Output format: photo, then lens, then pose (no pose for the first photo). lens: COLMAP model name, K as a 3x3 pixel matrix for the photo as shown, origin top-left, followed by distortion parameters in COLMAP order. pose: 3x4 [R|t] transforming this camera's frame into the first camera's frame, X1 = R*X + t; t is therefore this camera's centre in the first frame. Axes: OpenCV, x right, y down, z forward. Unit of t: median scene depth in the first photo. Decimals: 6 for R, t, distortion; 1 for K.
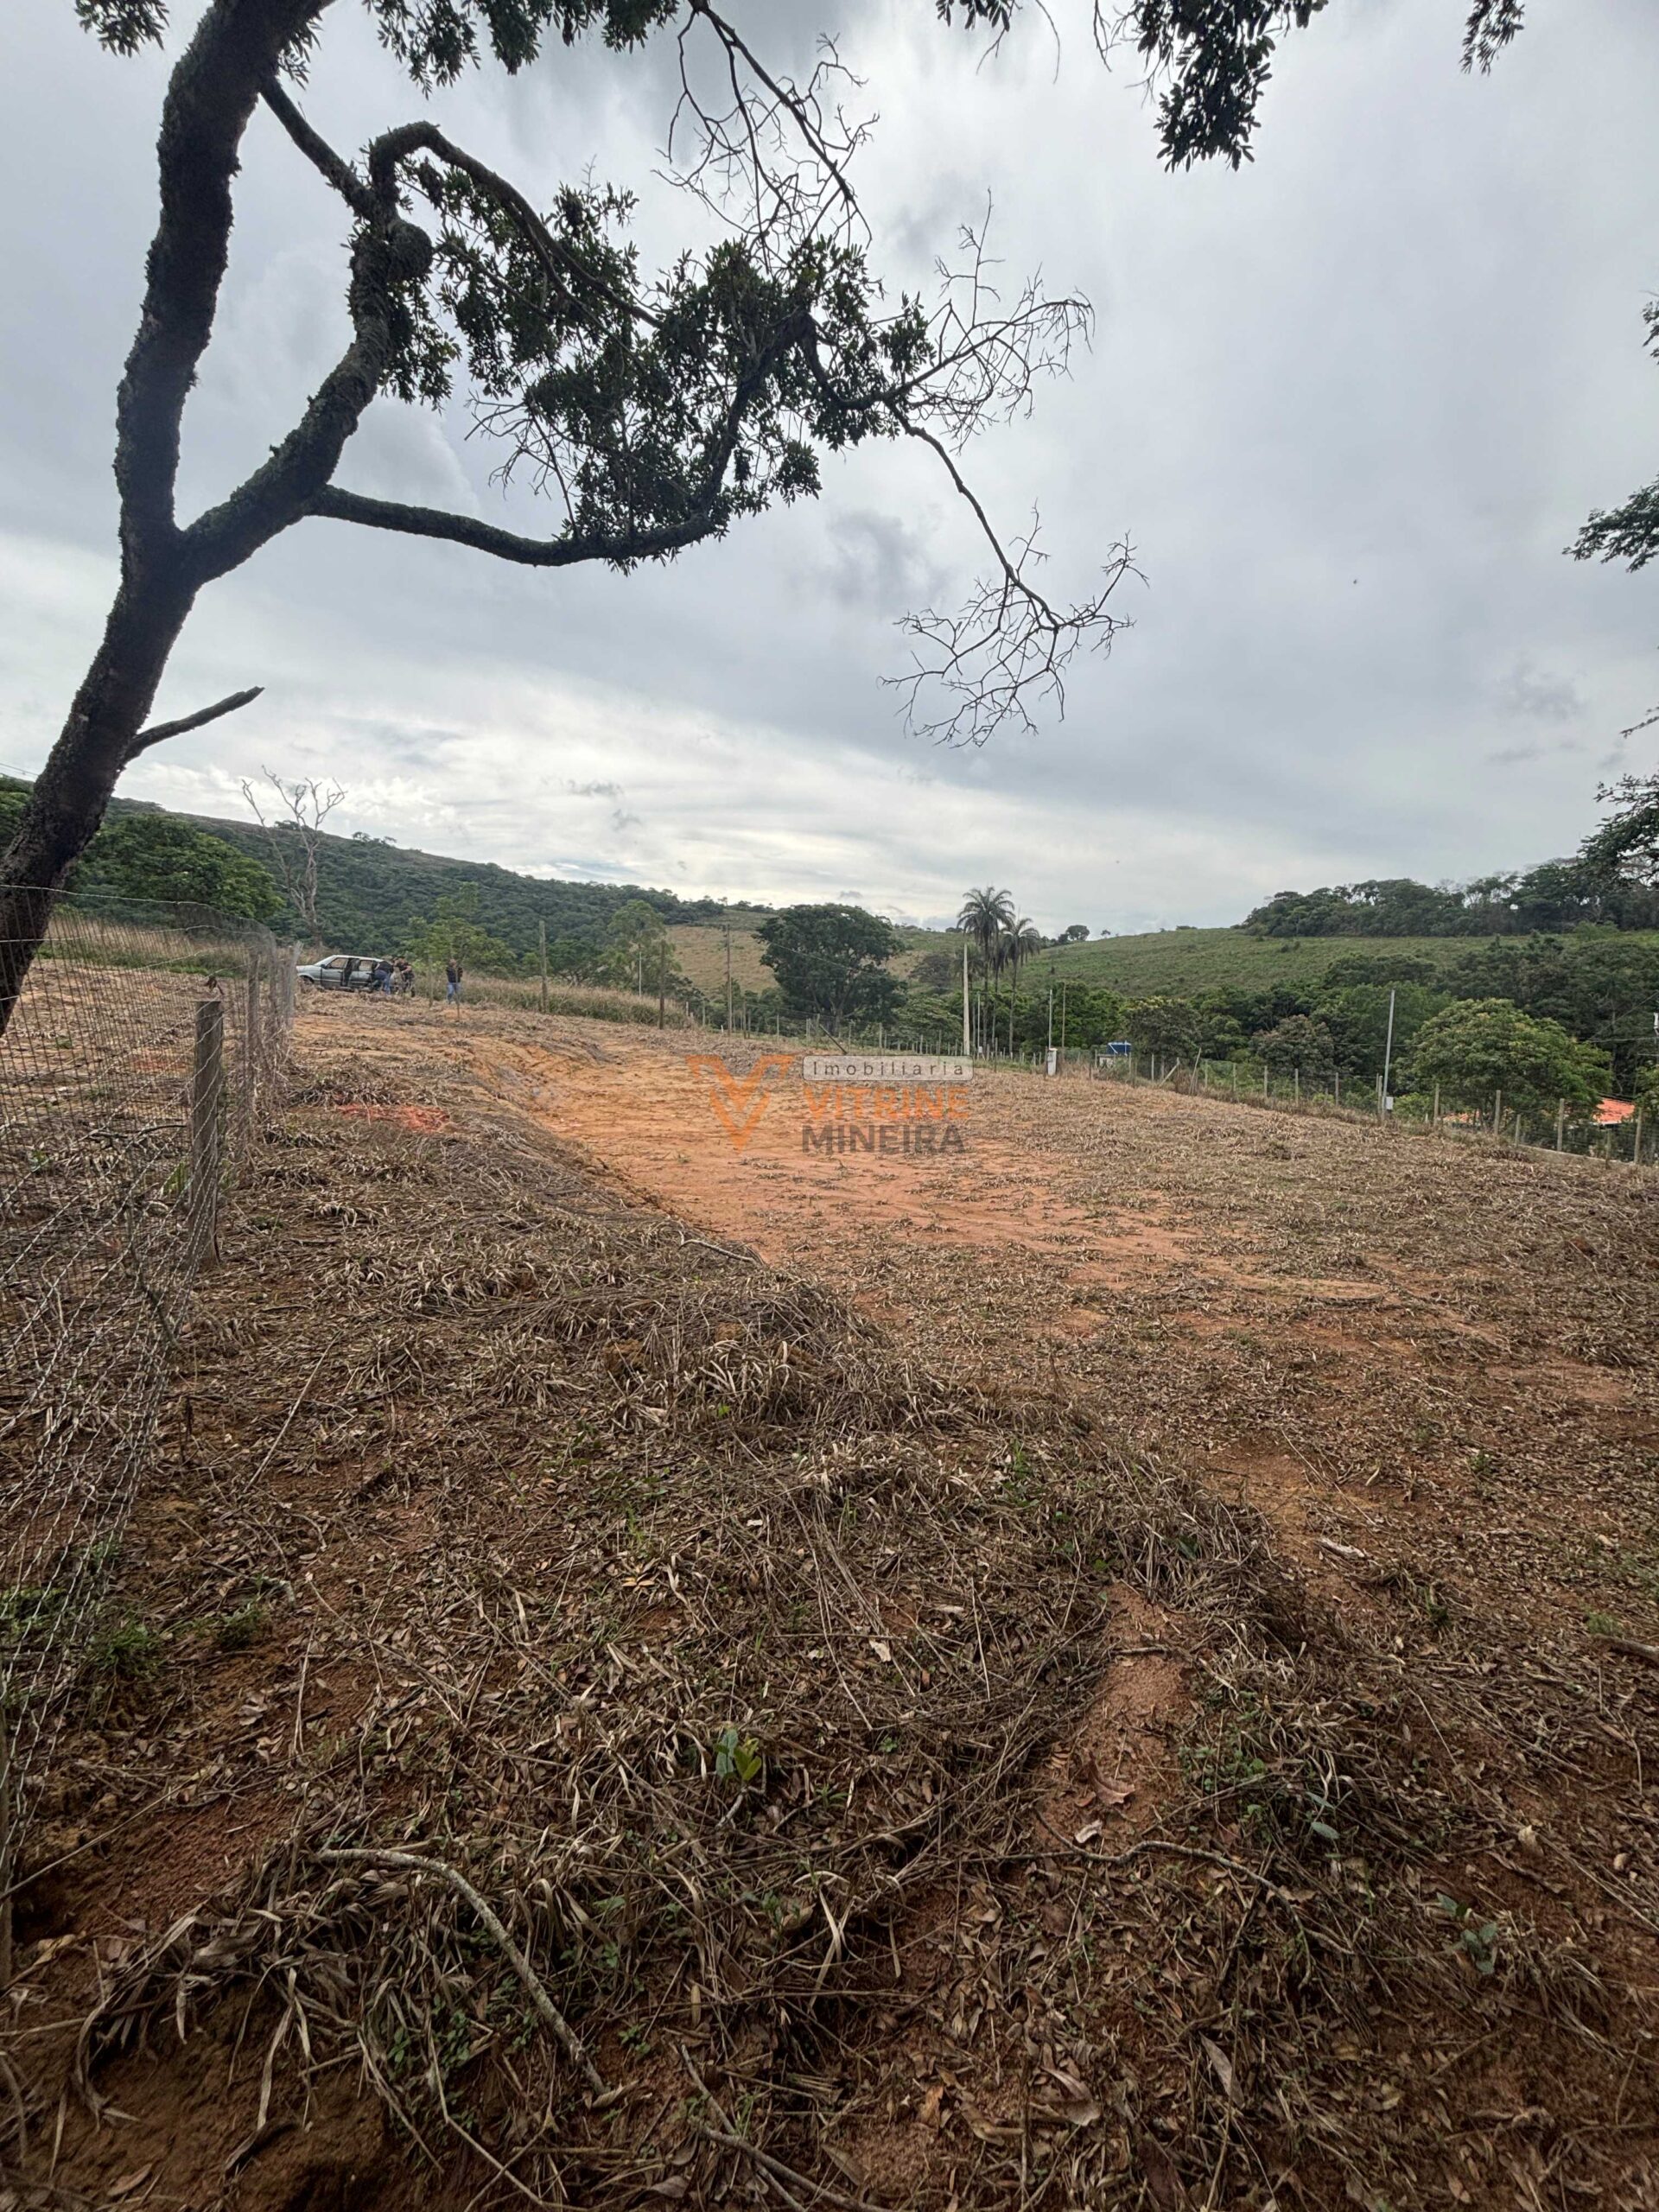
lens RADIAL K [[885.0, 0, 834.7], [0, 885.0, 1107.0], [0, 0, 1]] dist [-0.005512, 0.000474]
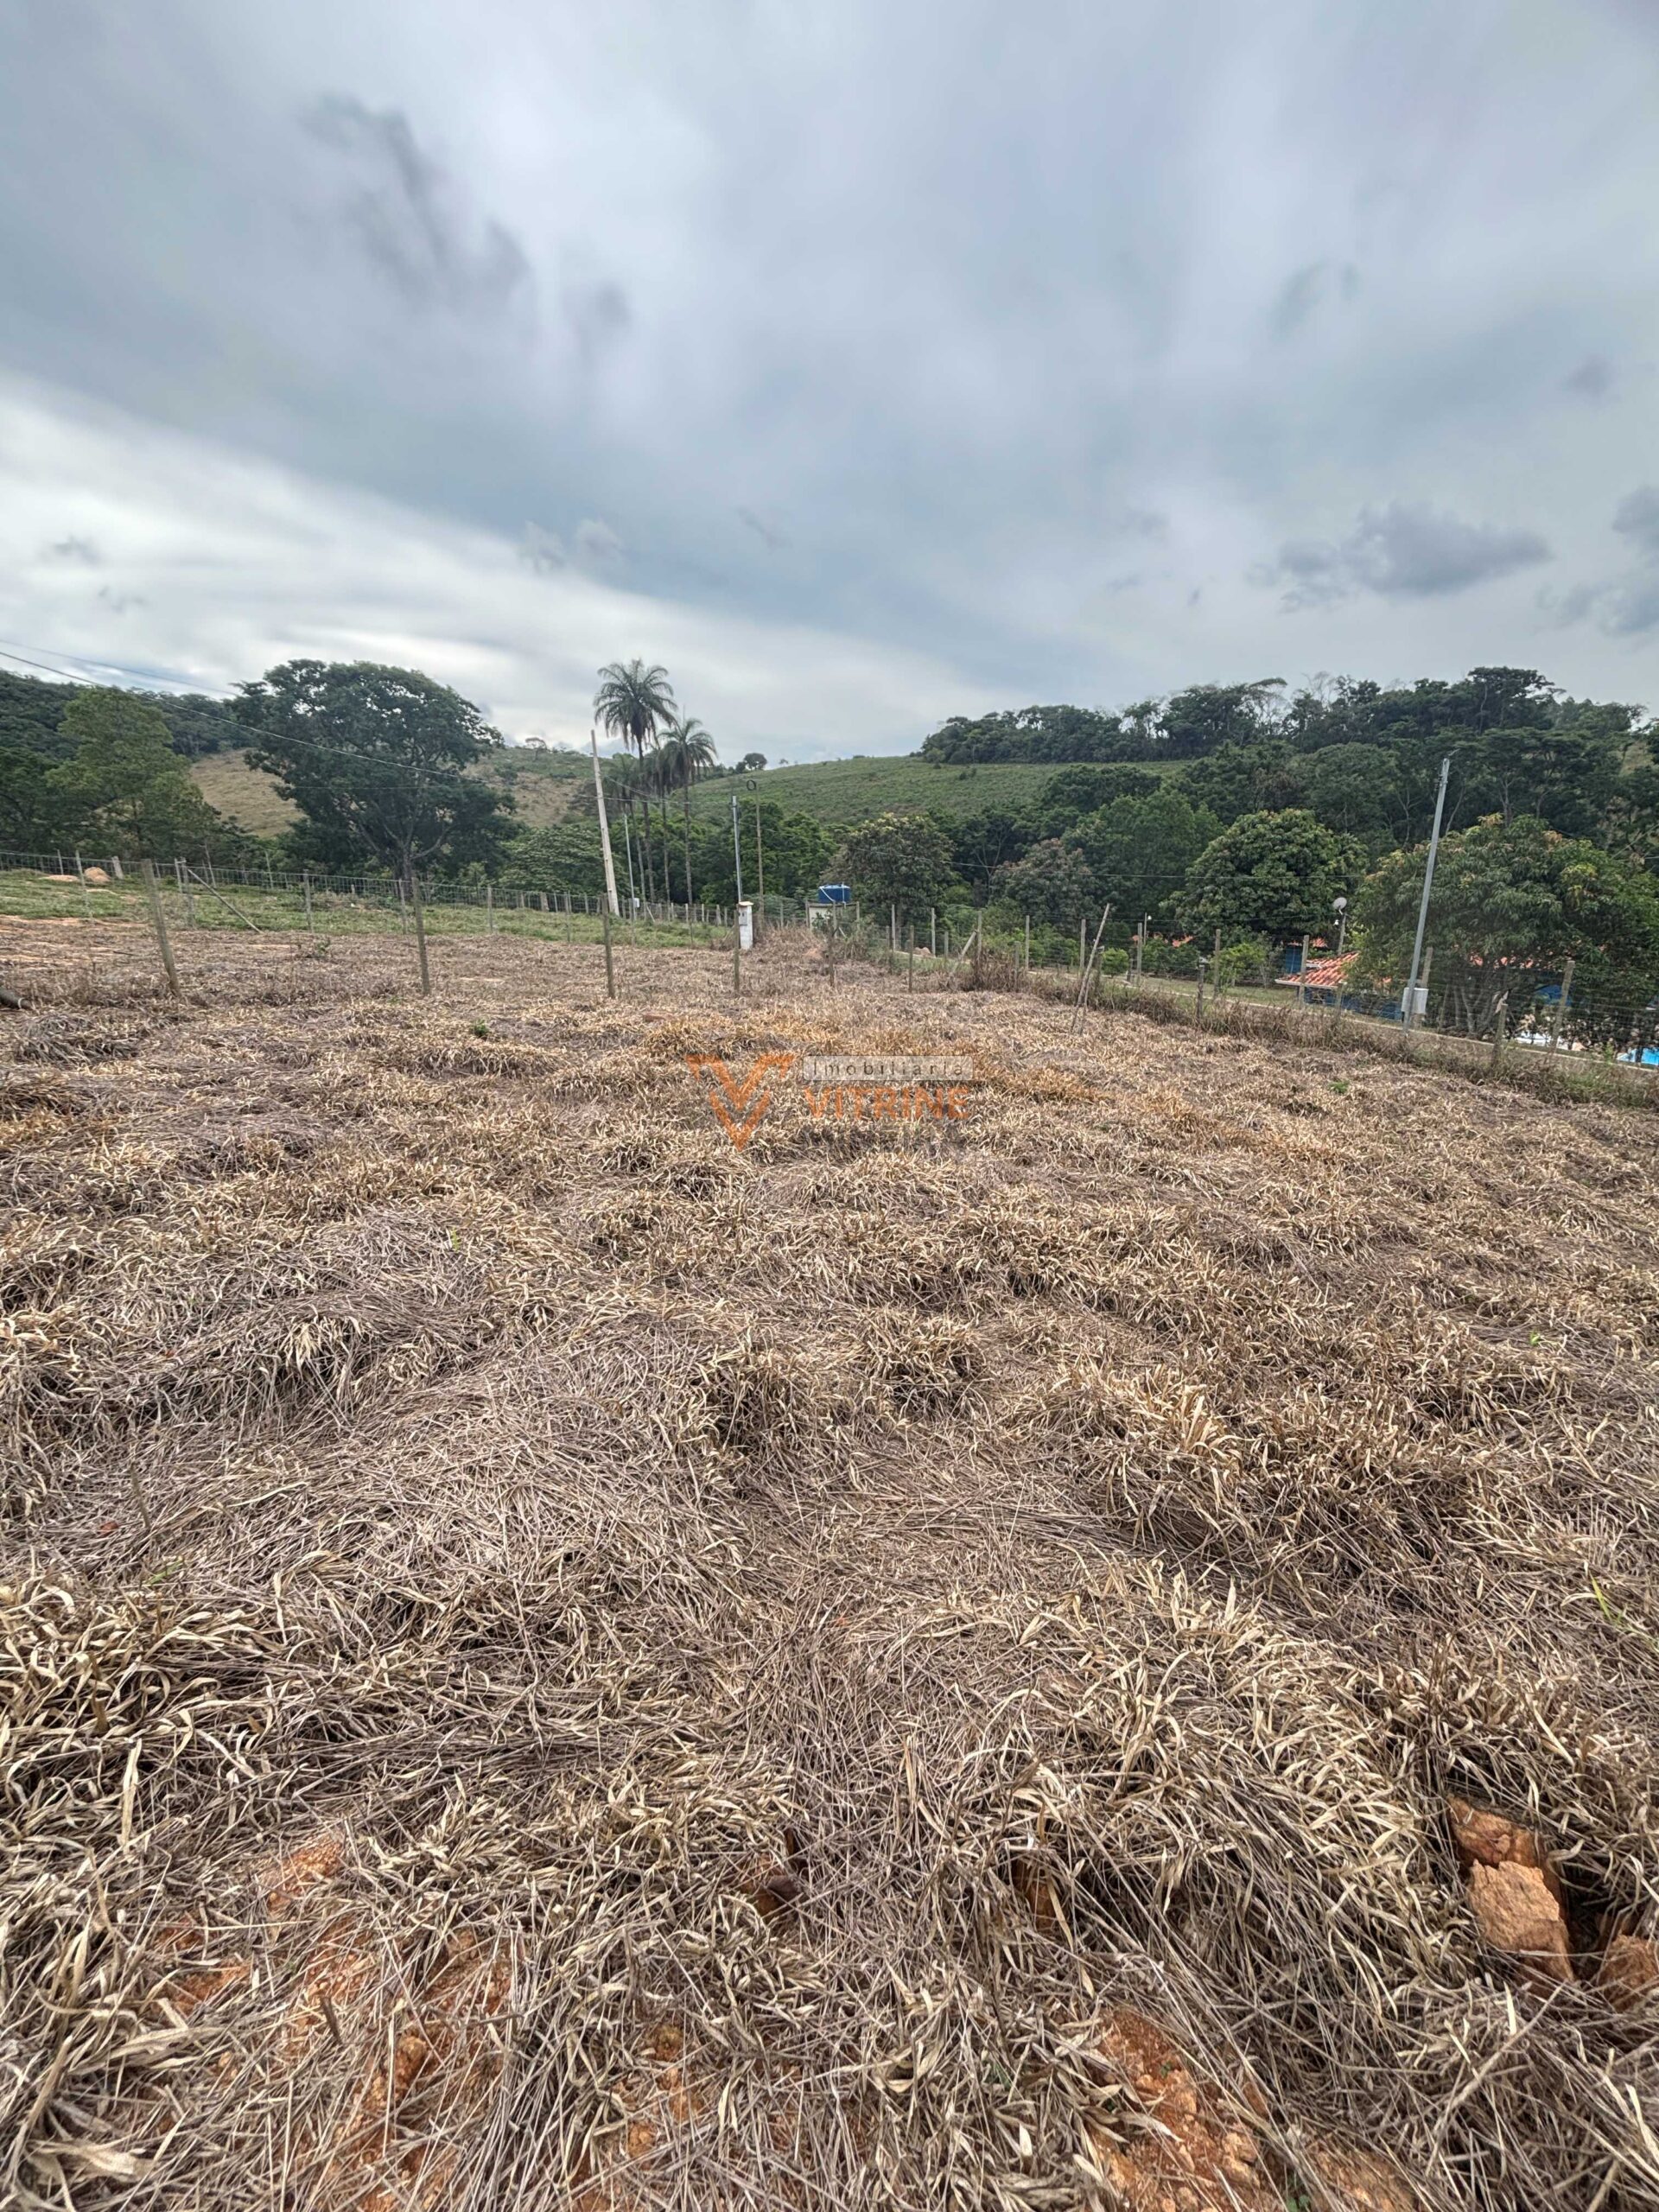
lens RADIAL K [[884.2, 0, 833.1], [0, 884.2, 1108.7], [0, 0, 1]] dist [-0.009209, 0.002865]
pose [[0.940135, -0.117752, 0.319812, 1.059458], [0.059901, 0.980898, 0.185068, -0.386674], [-0.335495, -0.154832, 0.929231, 4.477334]]
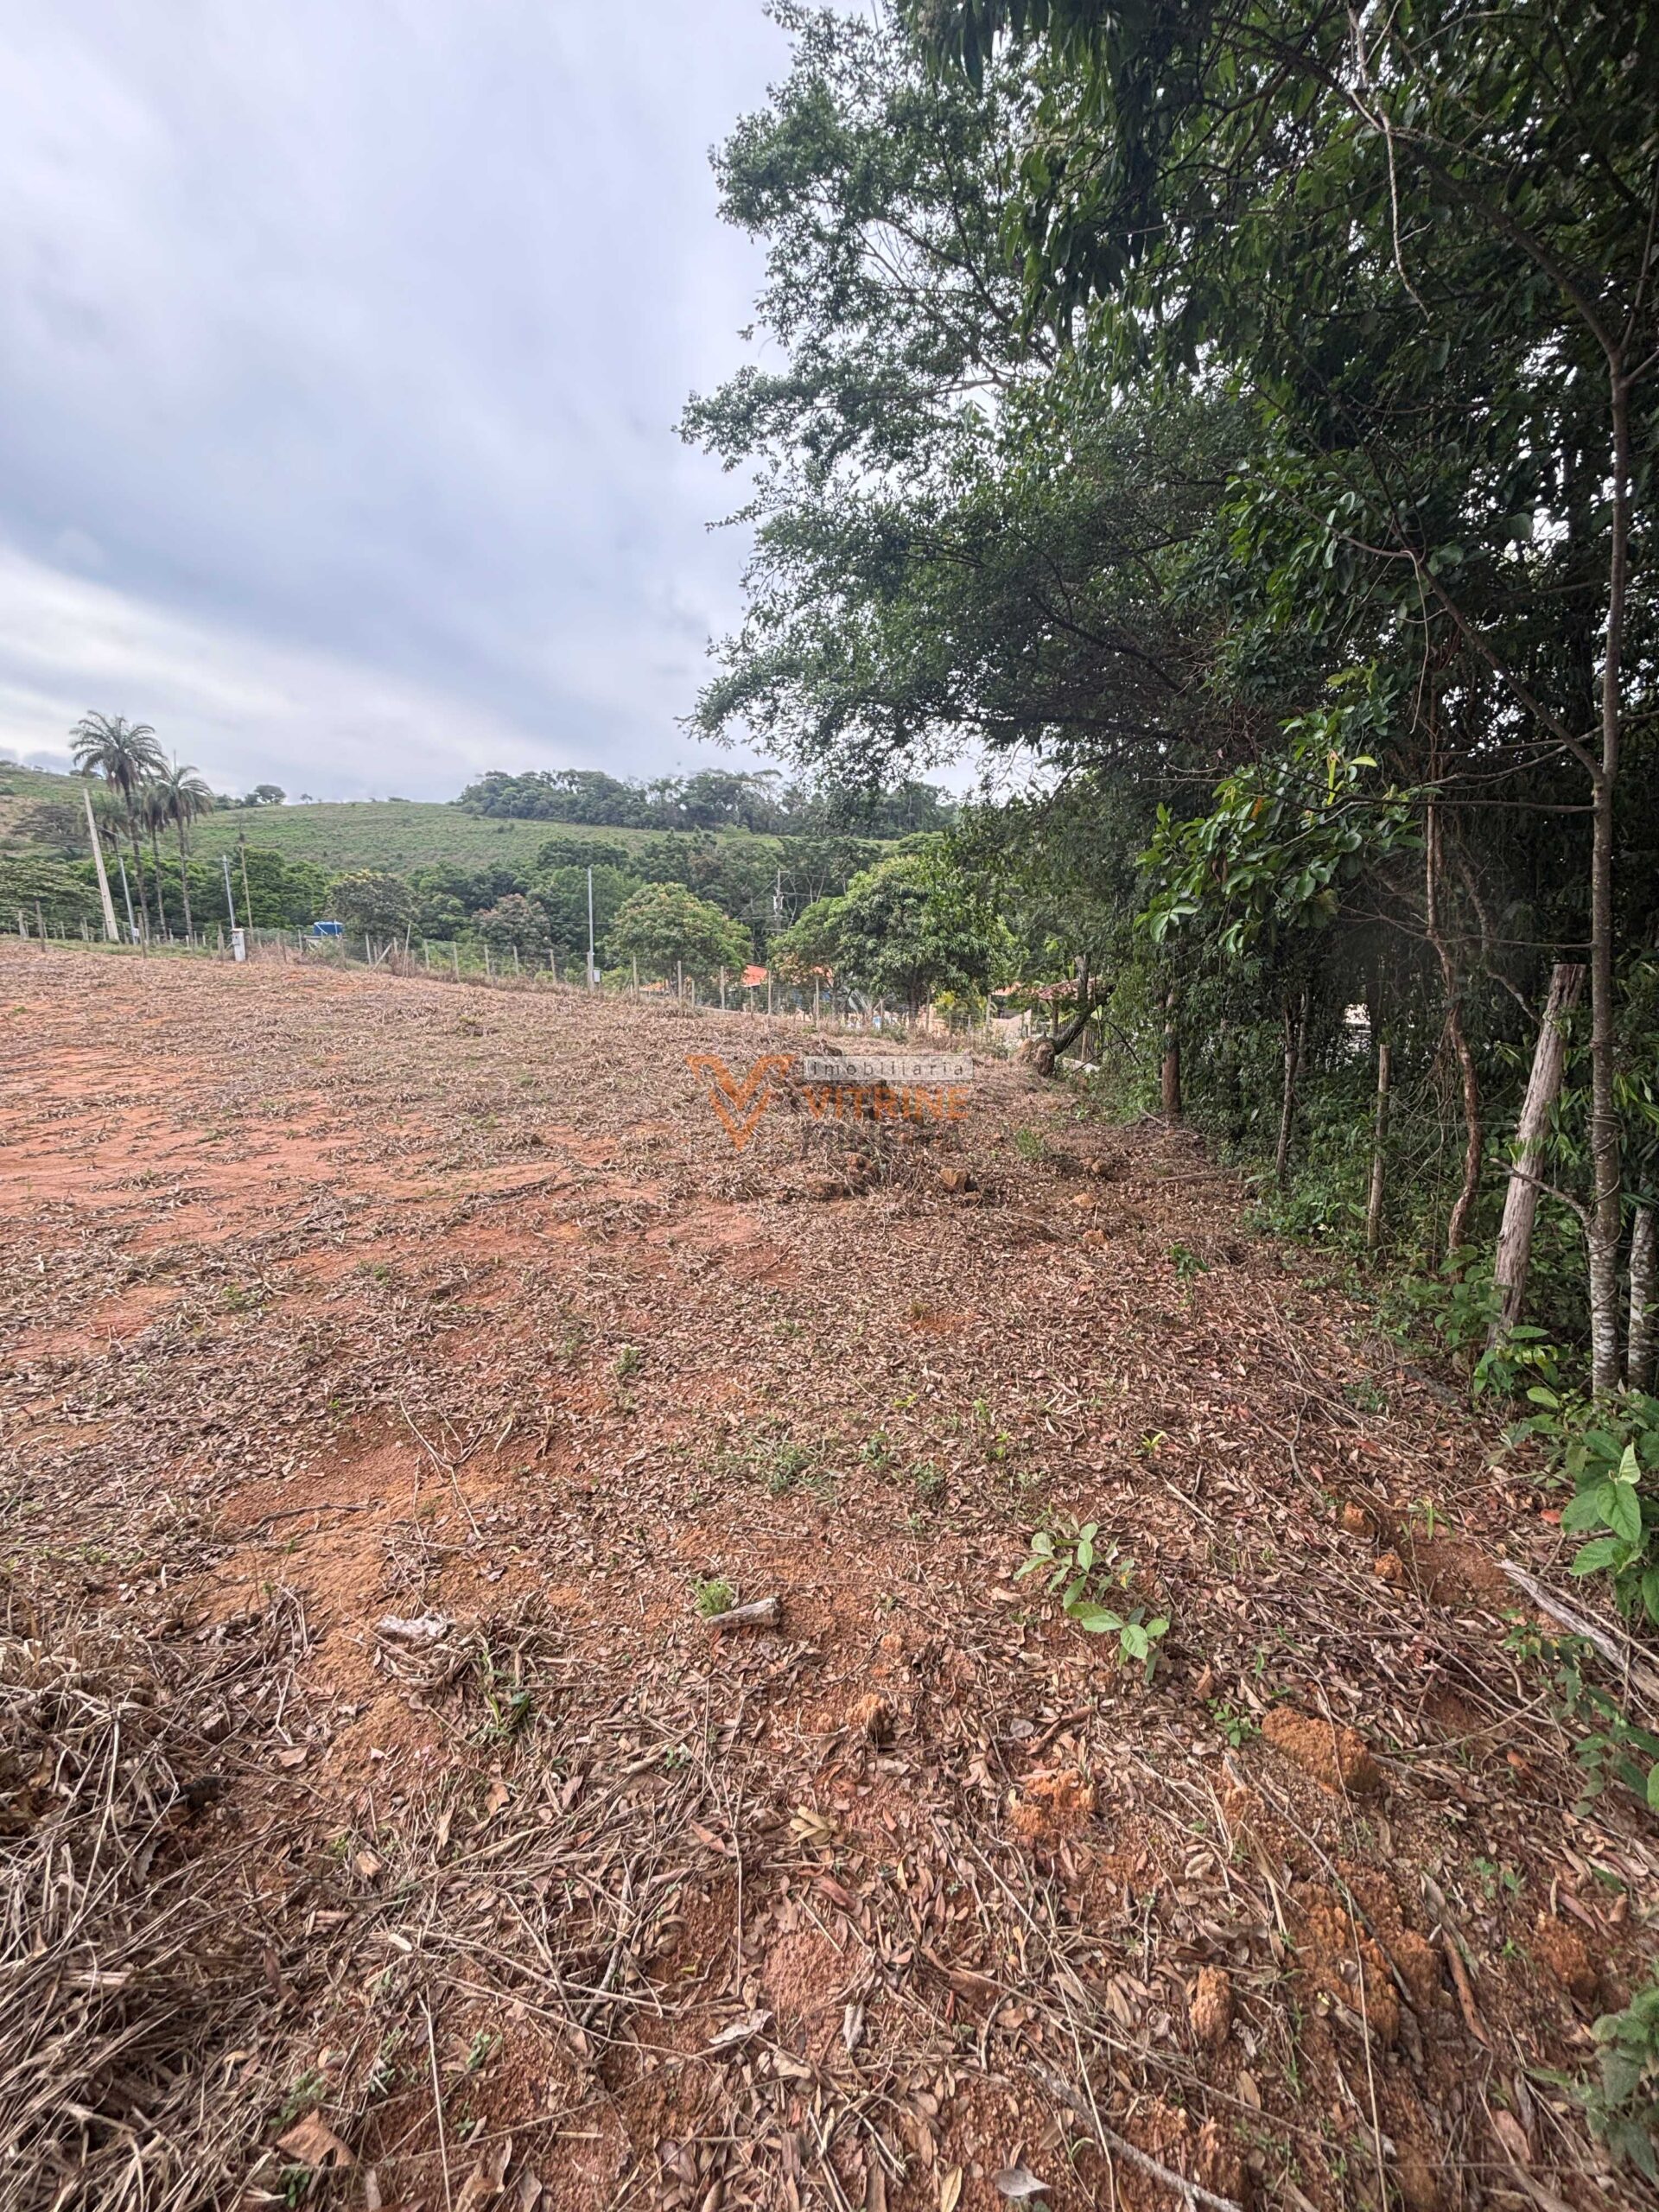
lens RADIAL K [[885.0, 0, 834.7], [0, 885.0, 1107.0], [0, 0, 1]] dist [-0.005512, 0.000474]
pose [[0.688613, -0.150762, 0.709283, 0.212914], [0.057150, 0.986389, 0.154179, 0.023794], [-0.722874, -0.065634, 0.687856, 0.195096]]
